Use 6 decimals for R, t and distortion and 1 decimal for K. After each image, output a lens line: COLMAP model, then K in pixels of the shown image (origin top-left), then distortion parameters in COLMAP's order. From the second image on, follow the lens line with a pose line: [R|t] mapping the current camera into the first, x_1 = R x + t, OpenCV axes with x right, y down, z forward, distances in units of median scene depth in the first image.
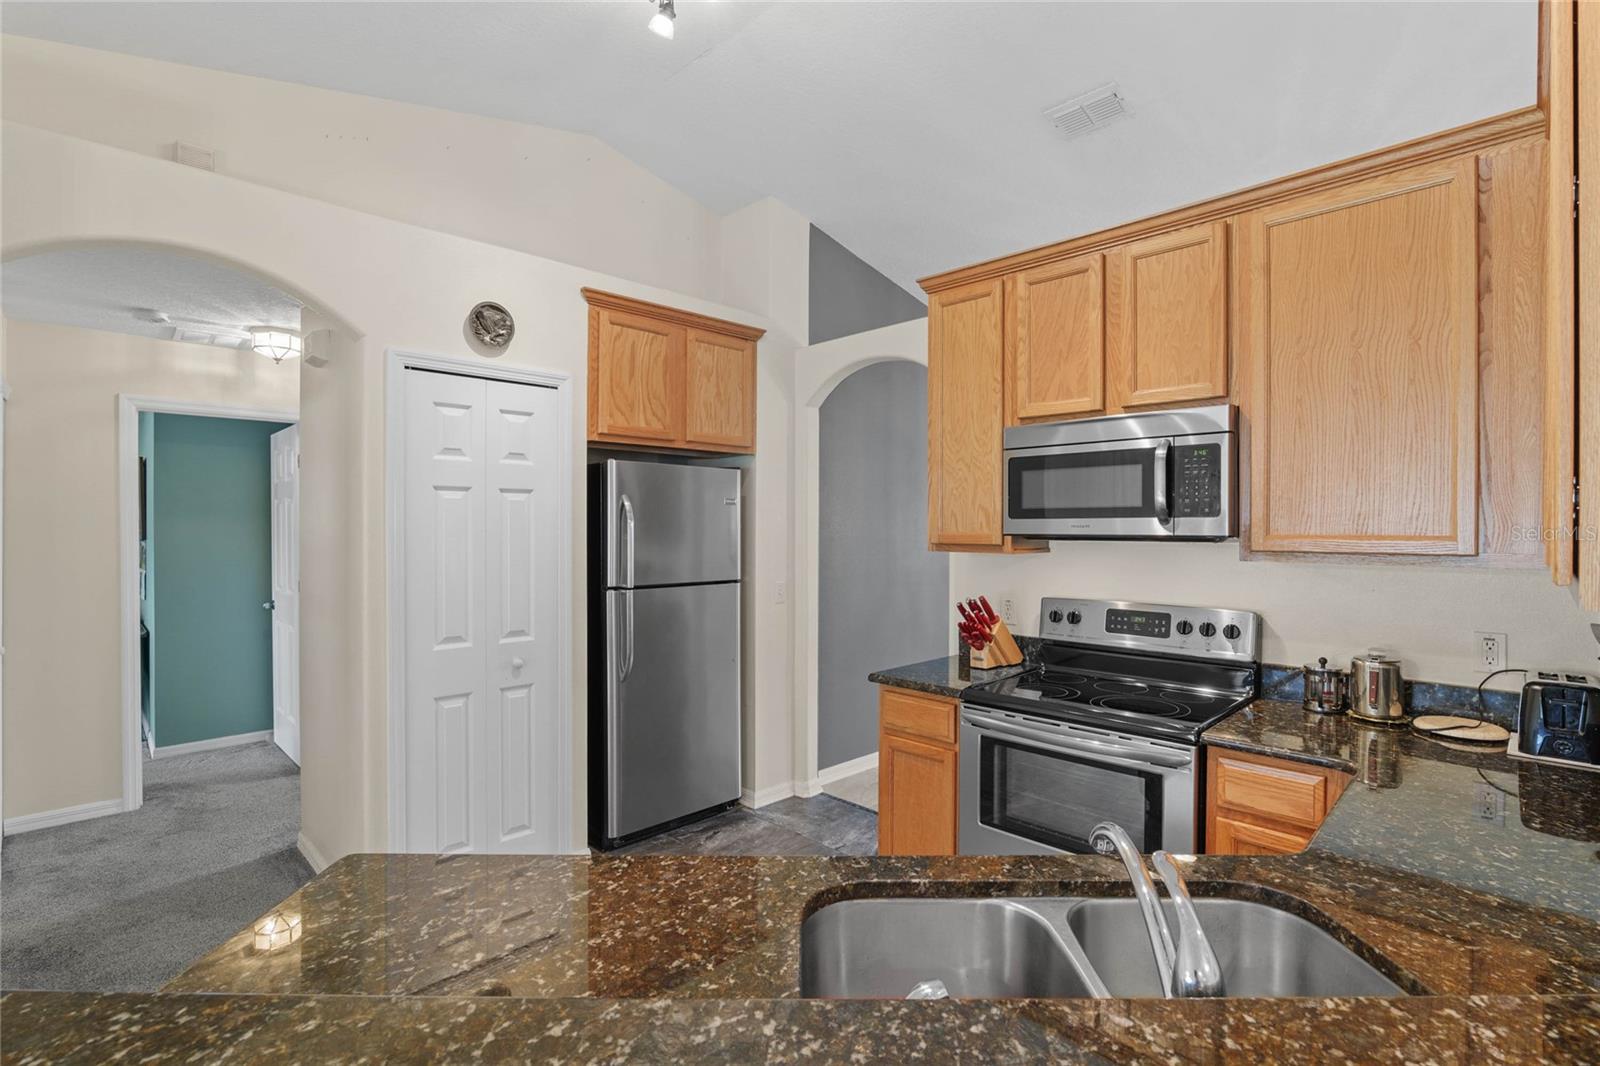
lens RADIAL K [[743.3, 0, 805.4], [0, 743.3, 525.0], [0, 0, 1]] dist [-0.022401, 0.000427]
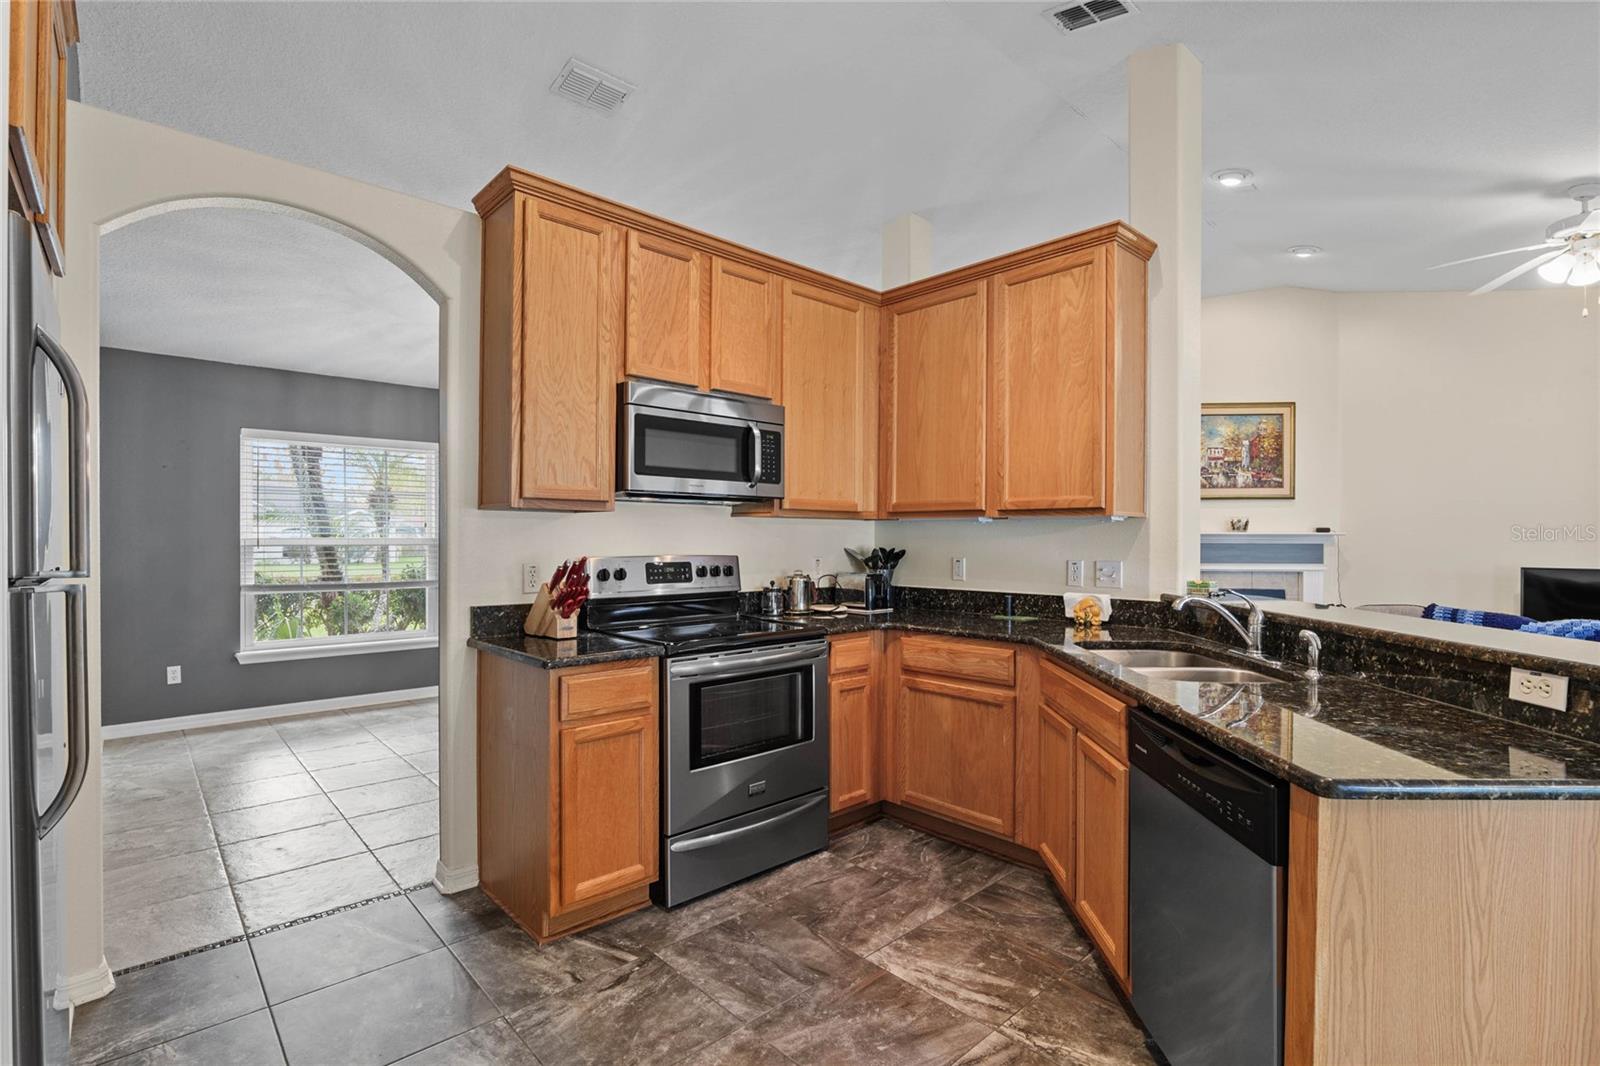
lens RADIAL K [[743.3, 0, 804.7], [0, 743.3, 543.5], [0, 0, 1]] dist [-0.022401, 0.000427]
pose [[0.032673, -0.009823, 0.999418, -0.726212], [-0.001015, 0.999951, 0.009861, 0.075638], [-0.999466, -0.001337, 0.032662, 0.756021]]
